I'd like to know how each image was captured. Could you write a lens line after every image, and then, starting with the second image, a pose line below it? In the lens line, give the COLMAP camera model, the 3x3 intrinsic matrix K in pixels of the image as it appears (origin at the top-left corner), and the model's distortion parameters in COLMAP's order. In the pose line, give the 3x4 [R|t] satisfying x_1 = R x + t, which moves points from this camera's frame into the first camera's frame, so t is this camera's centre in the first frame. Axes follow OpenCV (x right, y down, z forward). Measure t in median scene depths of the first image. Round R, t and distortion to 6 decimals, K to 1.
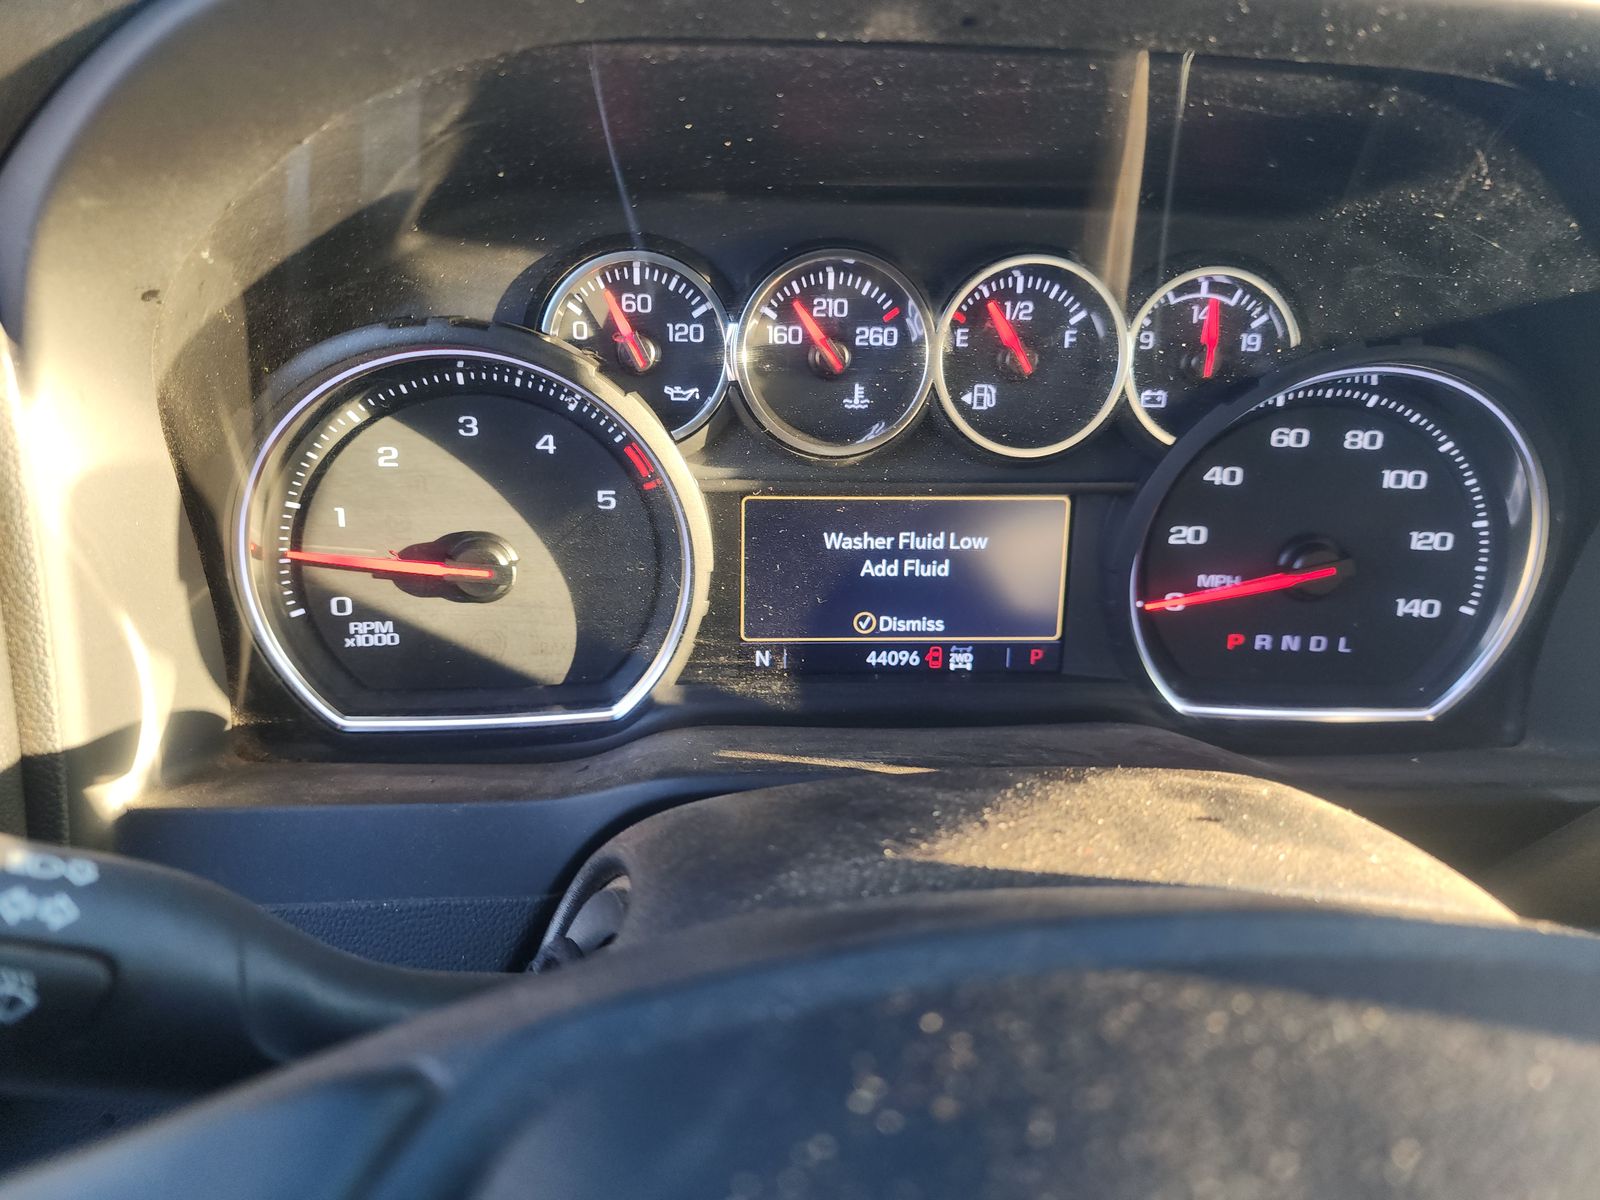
lens RADIAL K [[1067.9, 0, 801.9], [0, 1067.9, 608.4], [0, 0, 1]] dist [0.027910, -0.006611]
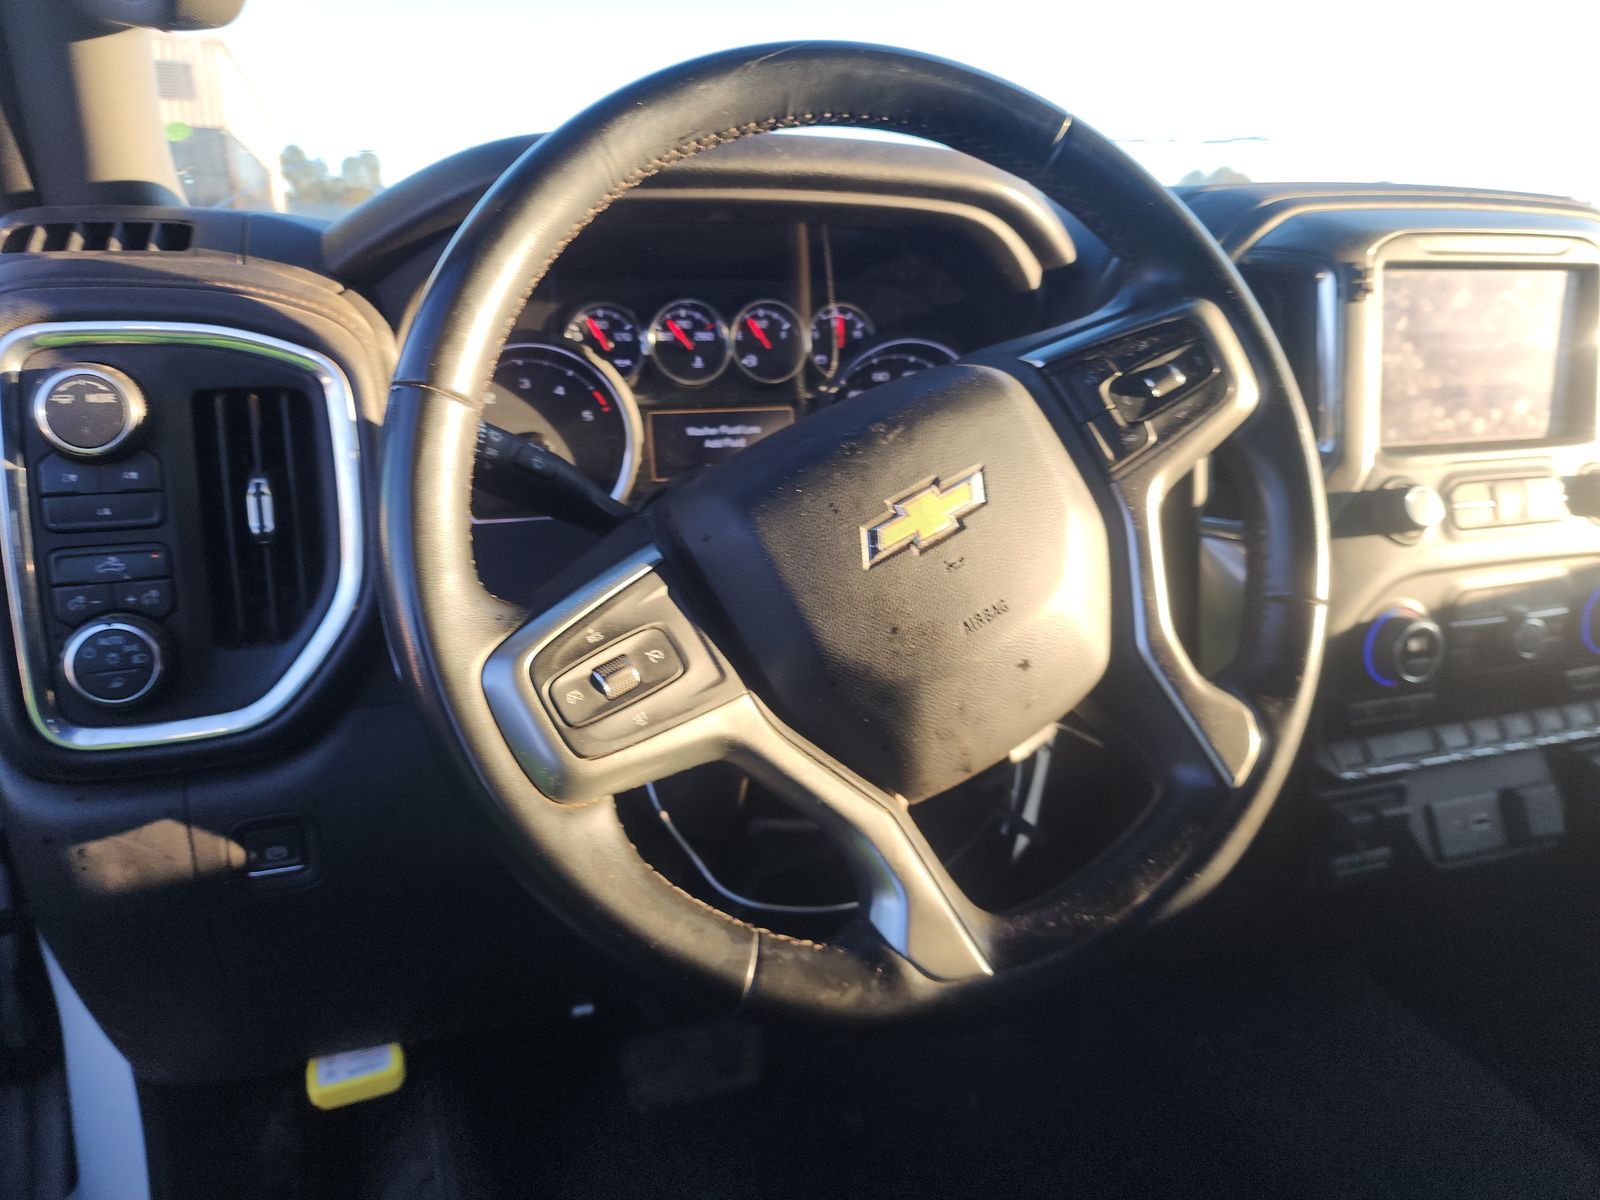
lens RADIAL K [[1067.9, 0, 801.4], [0, 1067.9, 601.6], [0, 0, 1]] dist [0.027910, -0.006611]
pose [[0.962759, -0.100109, 0.251145, -0.369783], [0.128194, 0.986891, -0.098040, 0.572833], [-0.238038, 0.126584, 0.962972, -1.222015]]
